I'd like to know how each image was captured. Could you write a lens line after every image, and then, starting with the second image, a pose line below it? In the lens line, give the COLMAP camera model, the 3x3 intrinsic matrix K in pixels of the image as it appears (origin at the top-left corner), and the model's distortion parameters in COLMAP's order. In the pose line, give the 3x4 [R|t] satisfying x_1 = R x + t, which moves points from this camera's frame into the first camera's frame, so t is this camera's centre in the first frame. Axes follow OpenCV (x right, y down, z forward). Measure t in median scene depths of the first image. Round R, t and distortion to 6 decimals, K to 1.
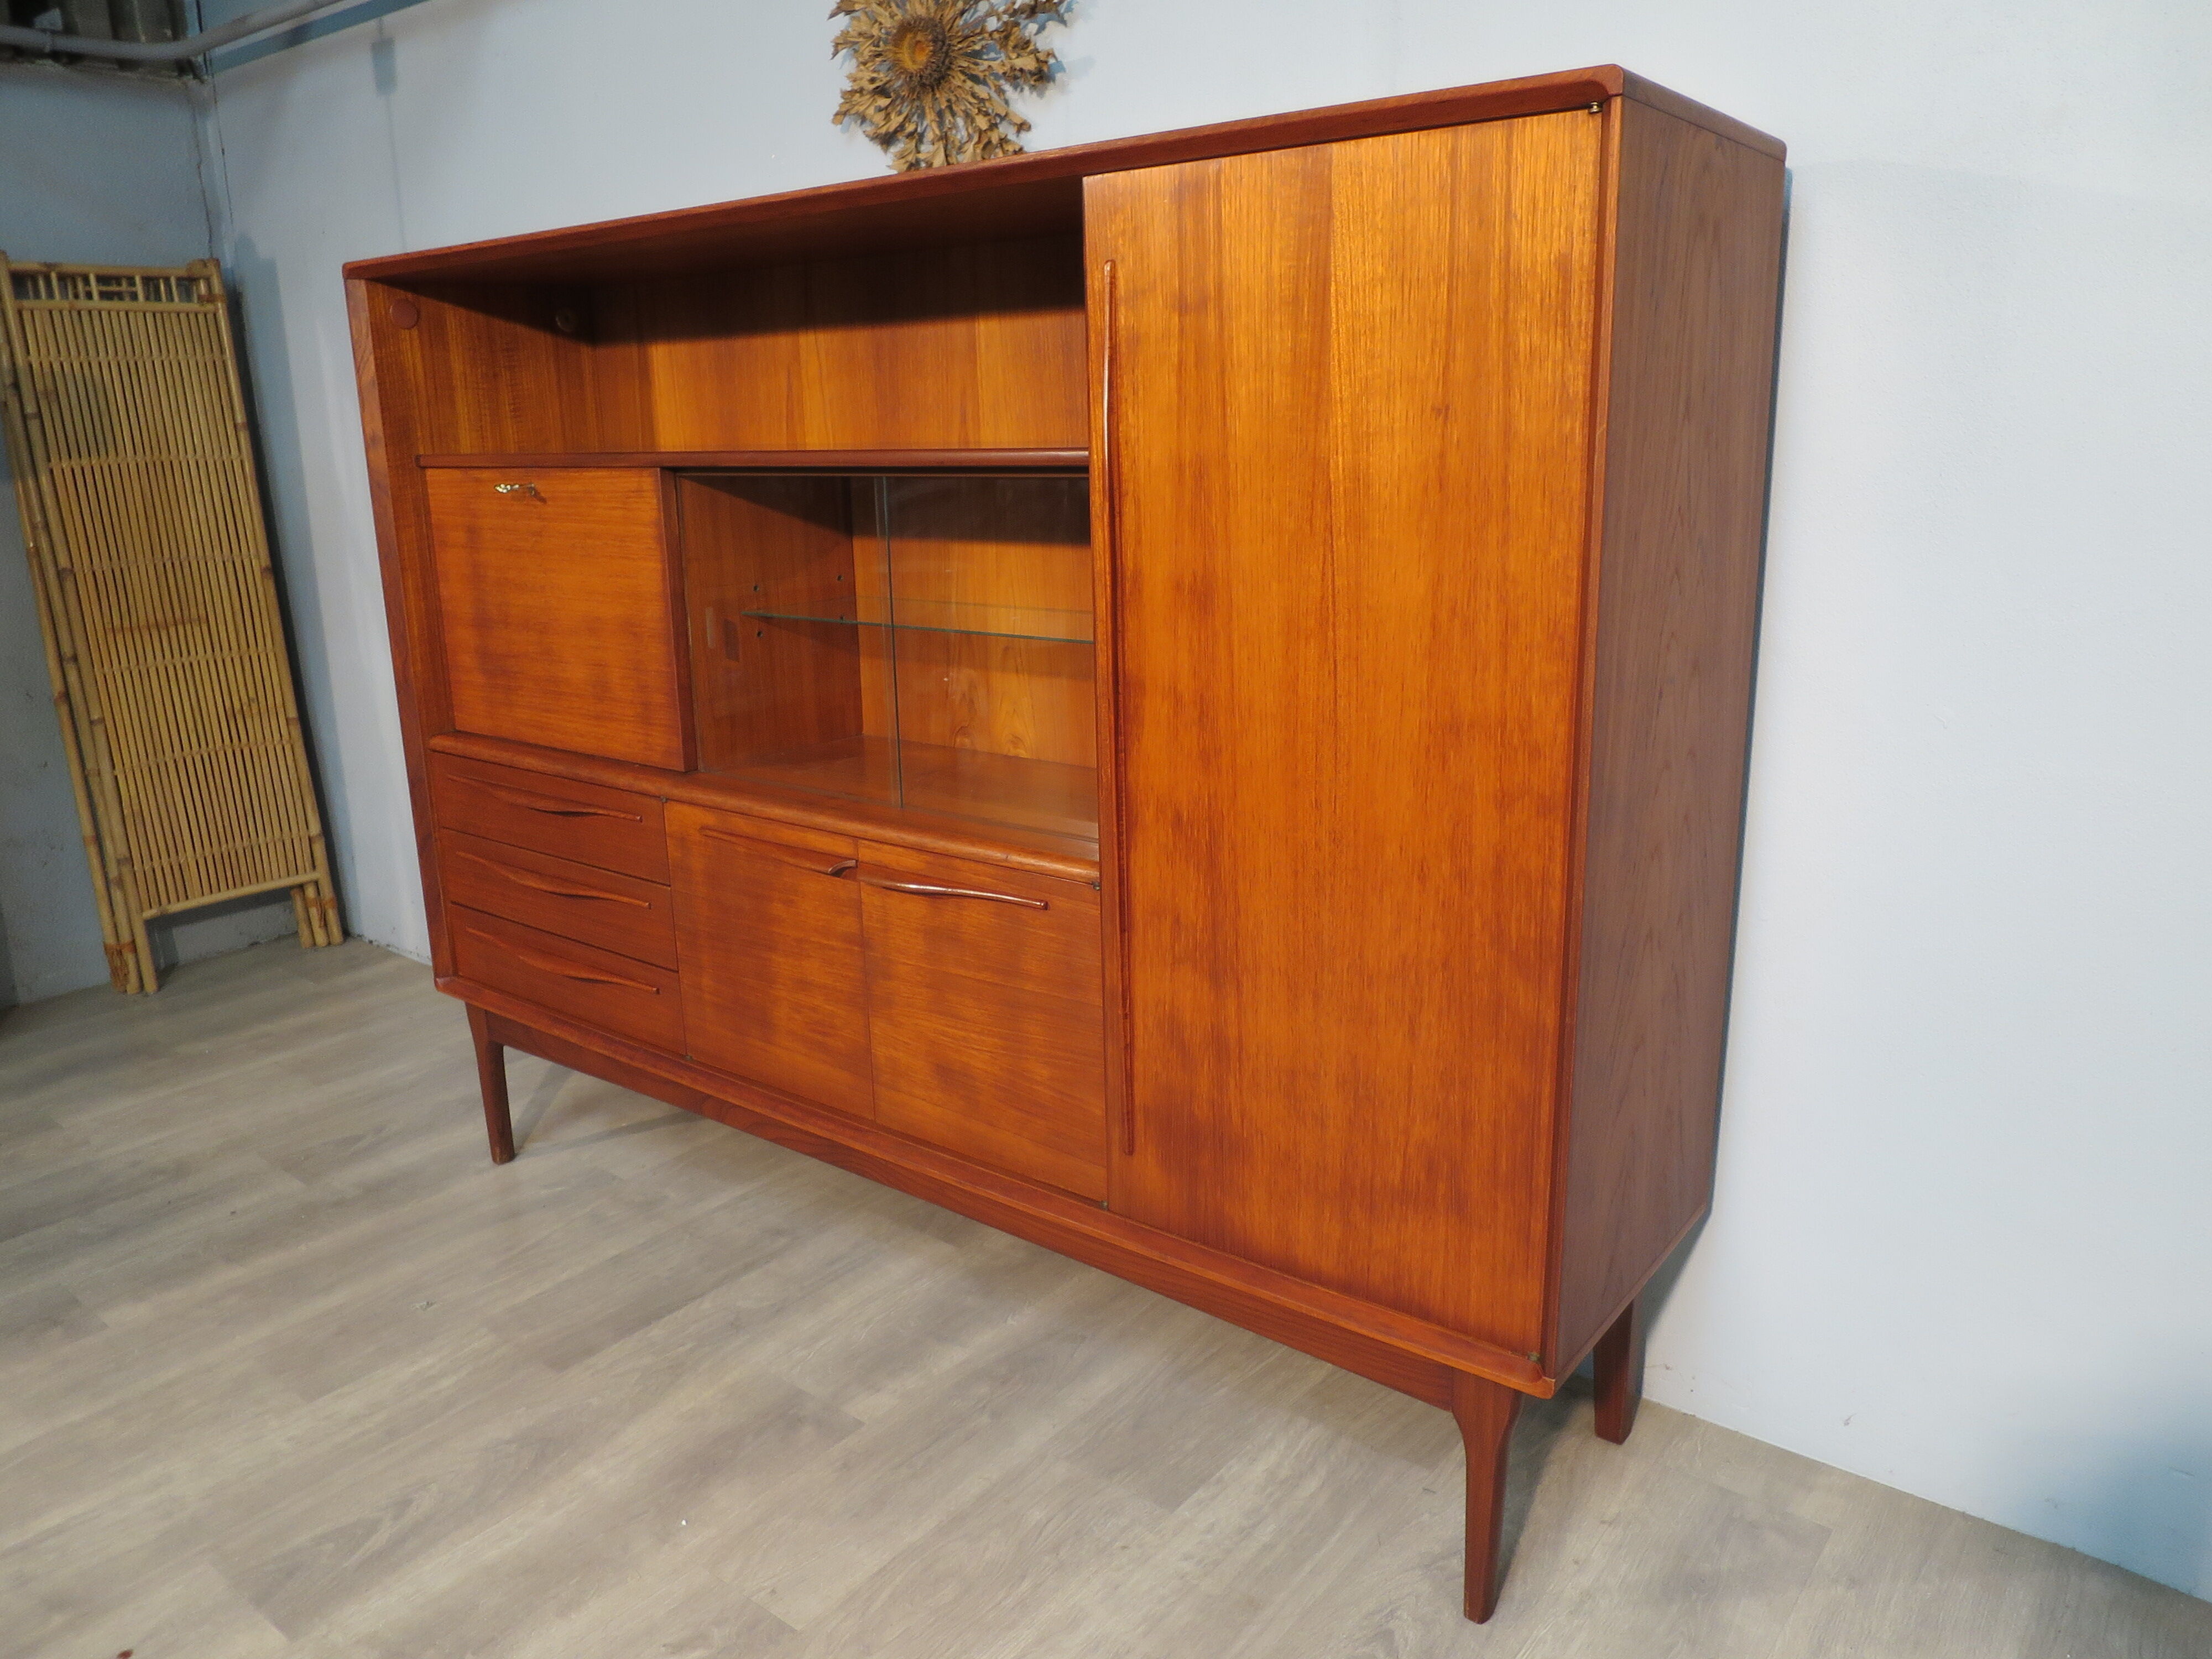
lens RADIAL K [[1599.6, 0, 1102.5], [0, 1599.6, 830.1], [0, 0, 1]] dist [-0.047072, 0.009932]
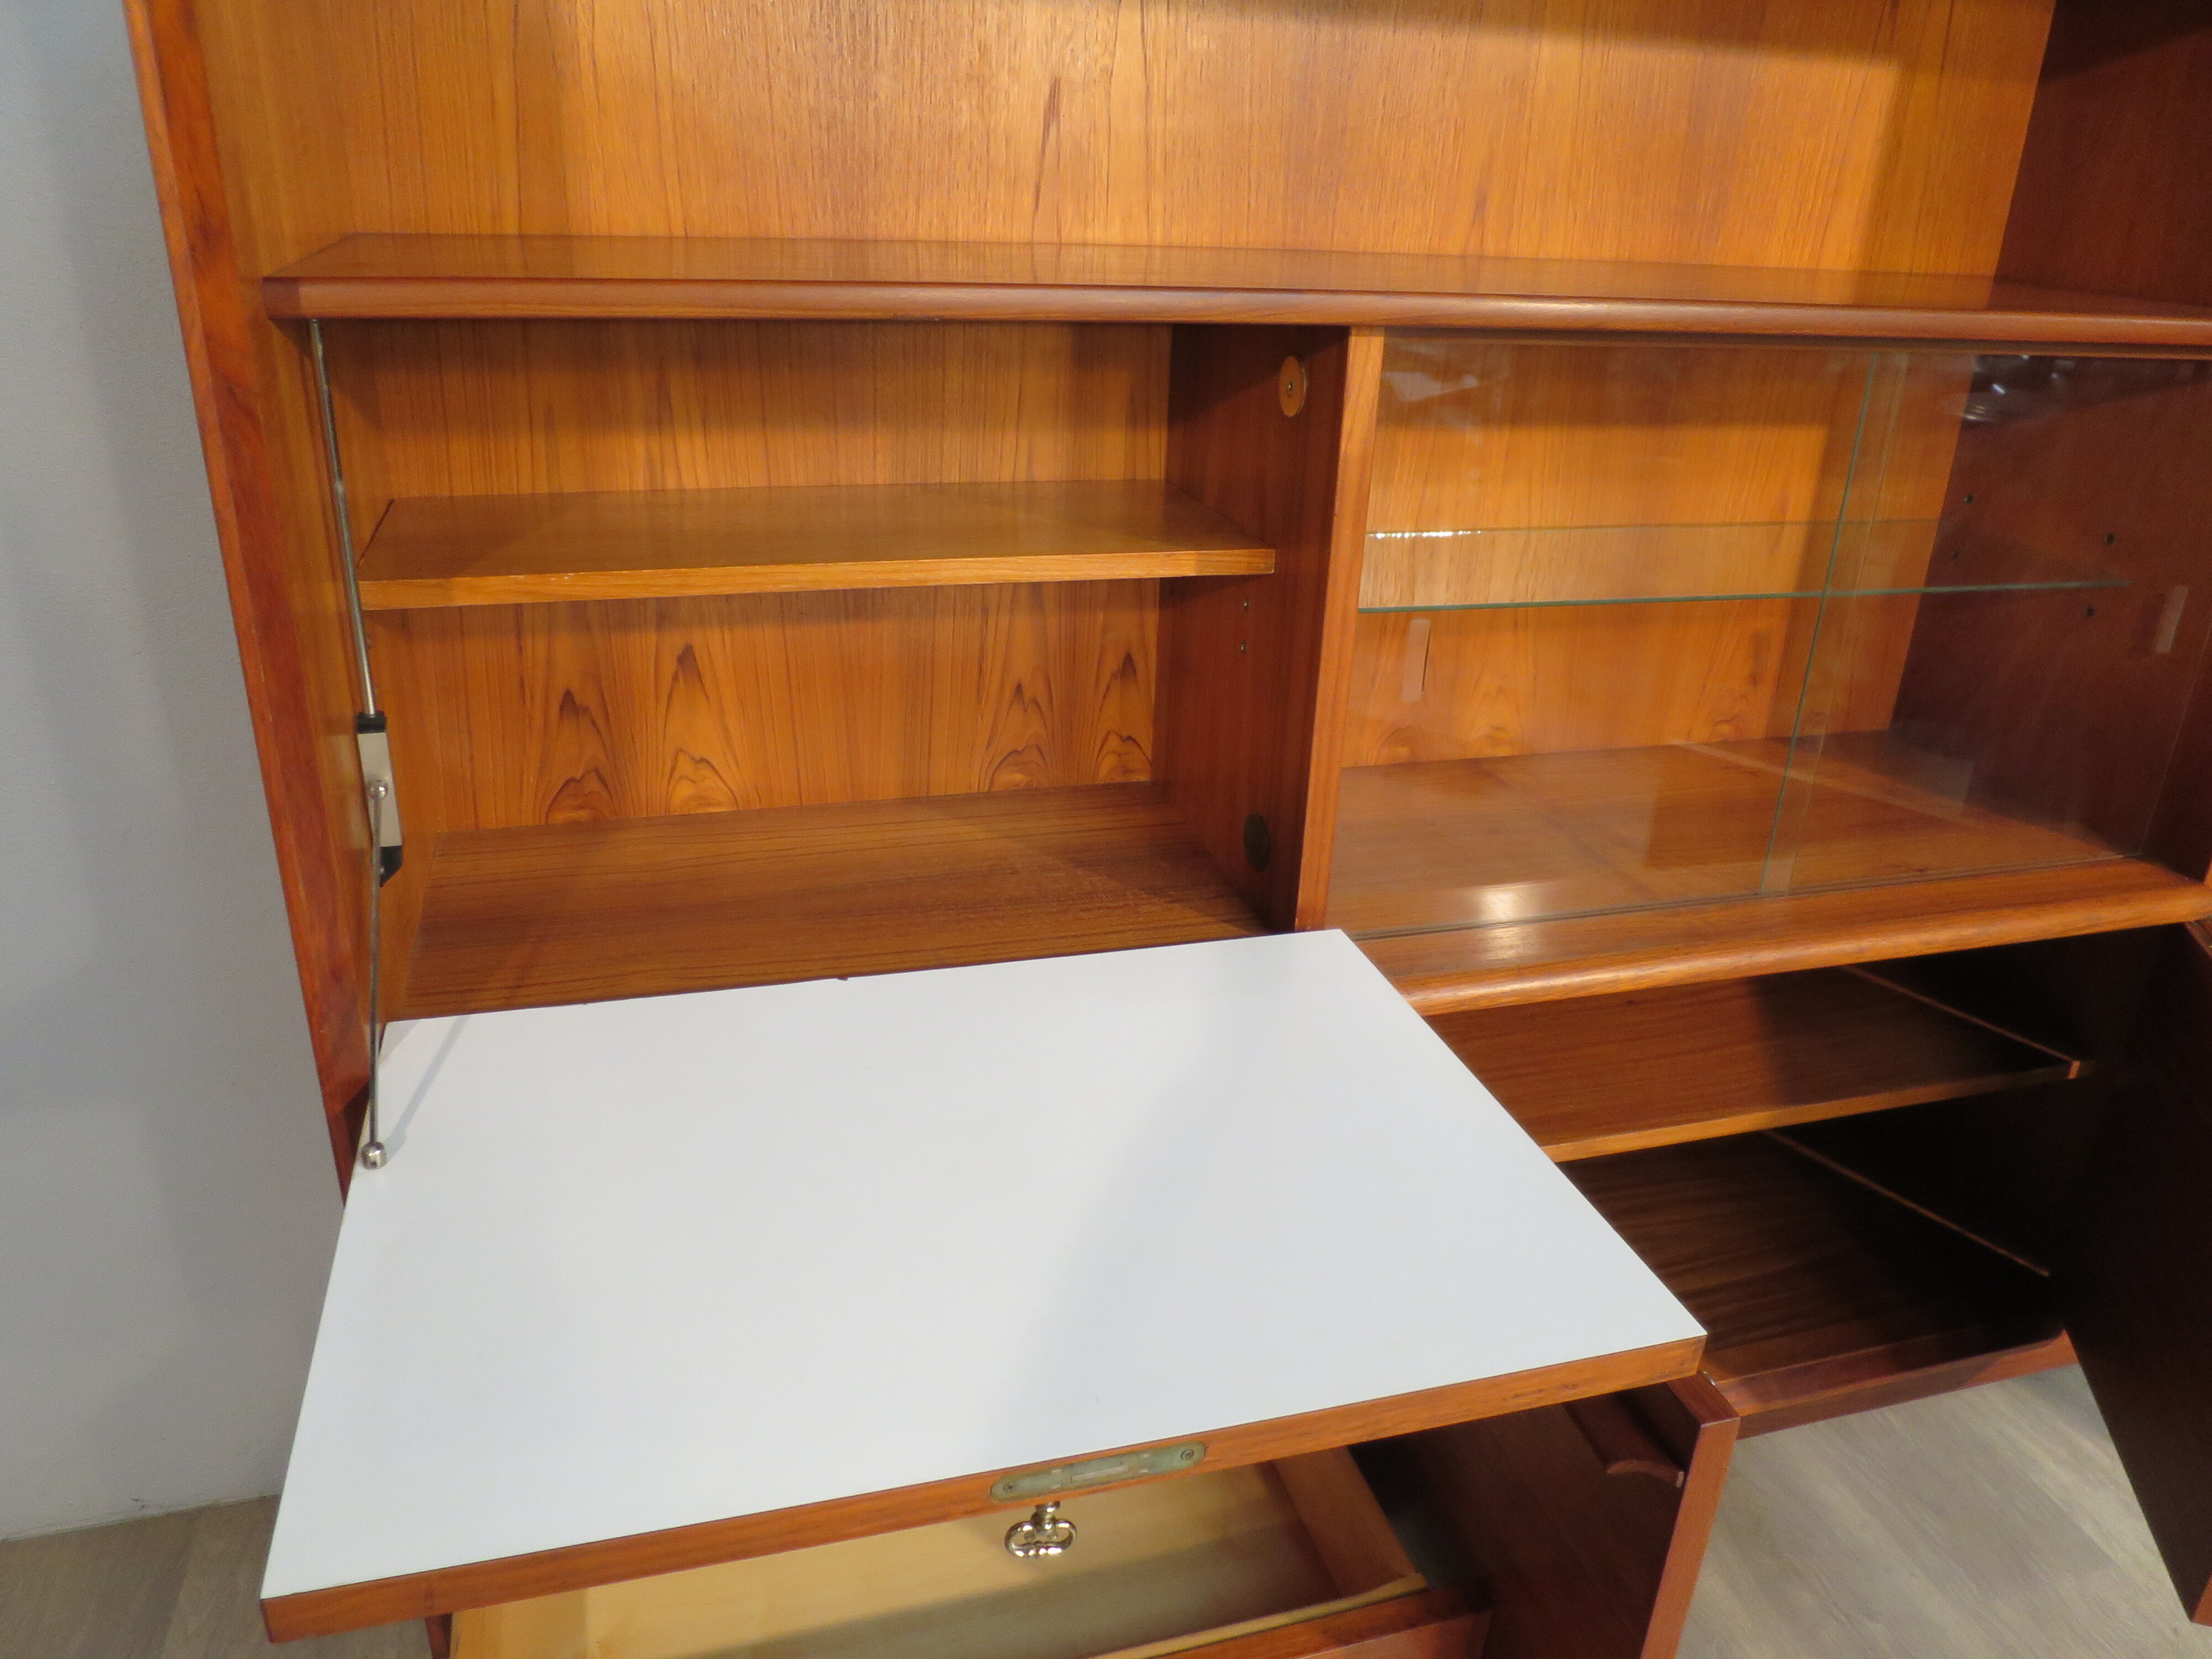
lens RADIAL K [[1599.6, 0, 1102.0], [0, 1599.6, 830.8], [0, 0, 1]] dist [-0.047072, 0.009932]
pose [[0.583086, -0.283113, 0.761484, -0.701778], [0.152010, 0.958780, 0.240069, -0.213520], [-0.798063, -0.024227, 0.602087, 0.800064]]
